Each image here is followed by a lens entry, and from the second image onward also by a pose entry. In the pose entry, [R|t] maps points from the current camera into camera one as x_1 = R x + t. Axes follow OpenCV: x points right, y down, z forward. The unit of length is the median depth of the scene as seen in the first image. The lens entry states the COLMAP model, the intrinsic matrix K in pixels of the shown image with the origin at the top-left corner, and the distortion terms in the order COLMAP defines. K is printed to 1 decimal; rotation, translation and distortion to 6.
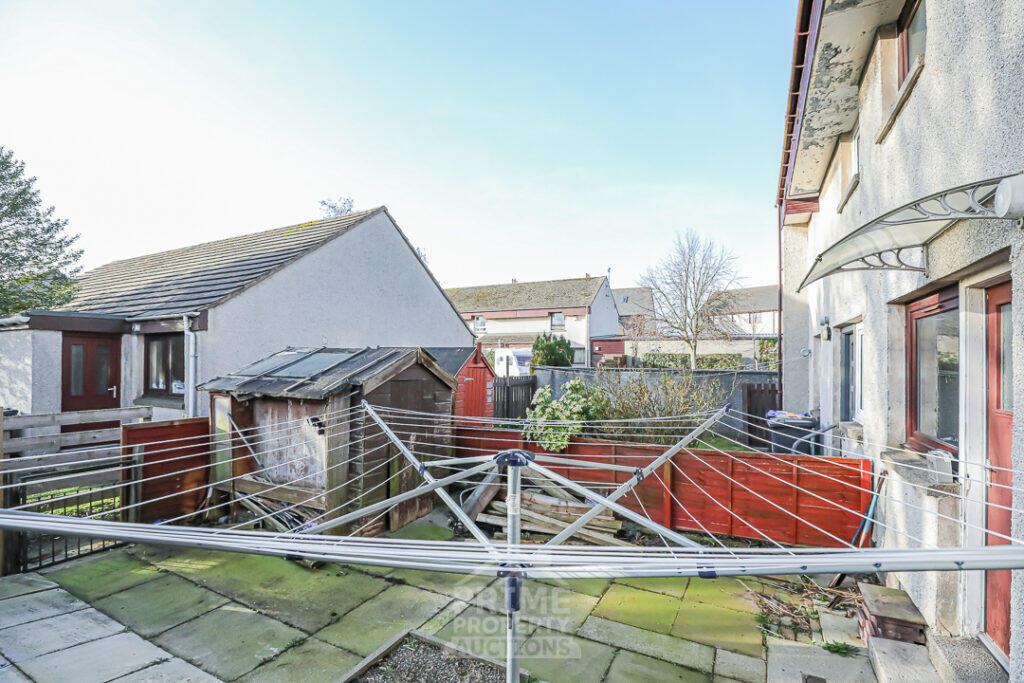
lens RADIAL K [[476.3, 0, 518.1], [0, 476.3, 350.2], [0, 0, 1]] dist [-0.017380, 0.000158]
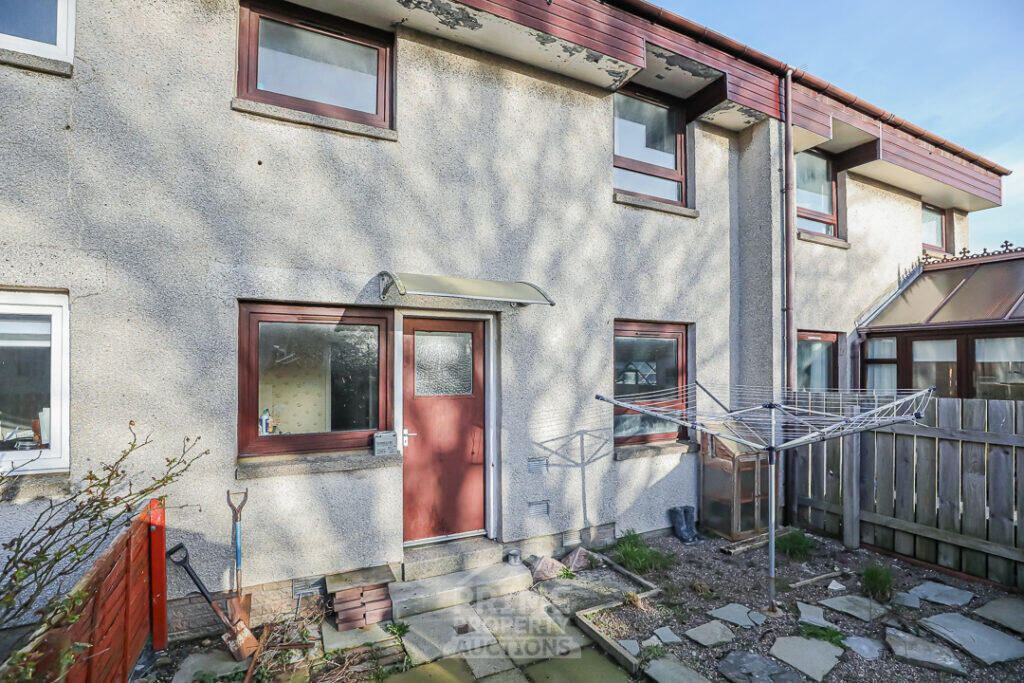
lens RADIAL K [[479.1, 0, 514.8], [0, 479.1, 361.6], [0, 0, 1]] dist [-0.017819, 0.000503]
pose [[-0.799307, 0.000959, 0.600922, -0.170303], [-0.016350, 0.999594, -0.023343, 0.034095], [-0.600700, -0.028483, -0.798967, 1.492630]]
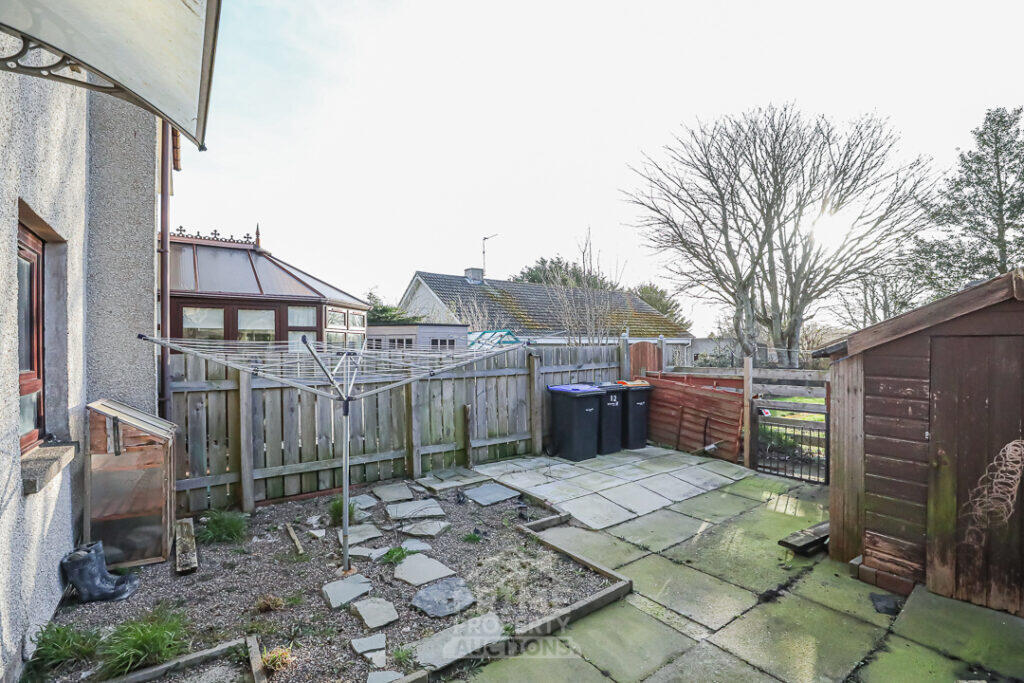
lens RADIAL K [[476.3, 0, 518.1], [0, 476.3, 350.2], [0, 0, 1]] dist [-0.017380, 0.000158]
pose [[-0.457188, -0.001307, -0.889369, 0.655292], [0.027721, 0.999492, -0.015719, 0.110191], [0.888938, -0.031841, -0.456919, 1.114975]]
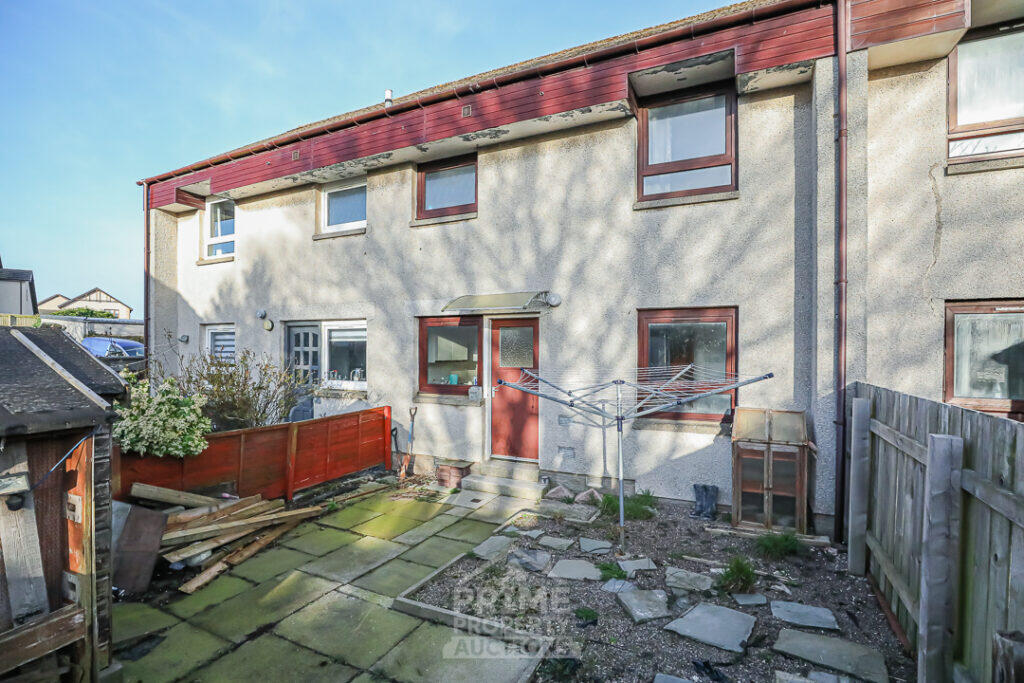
lens RADIAL K [[476.3, 0, 518.1], [0, 476.3, 350.2], [0, 0, 1]] dist [-0.017380, 0.000158]
pose [[-0.018180, -0.009180, 0.999793, -1.153905], [-0.022645, 0.999705, 0.008767, 0.010496], [-0.999578, -0.022481, -0.018383, 0.672063]]
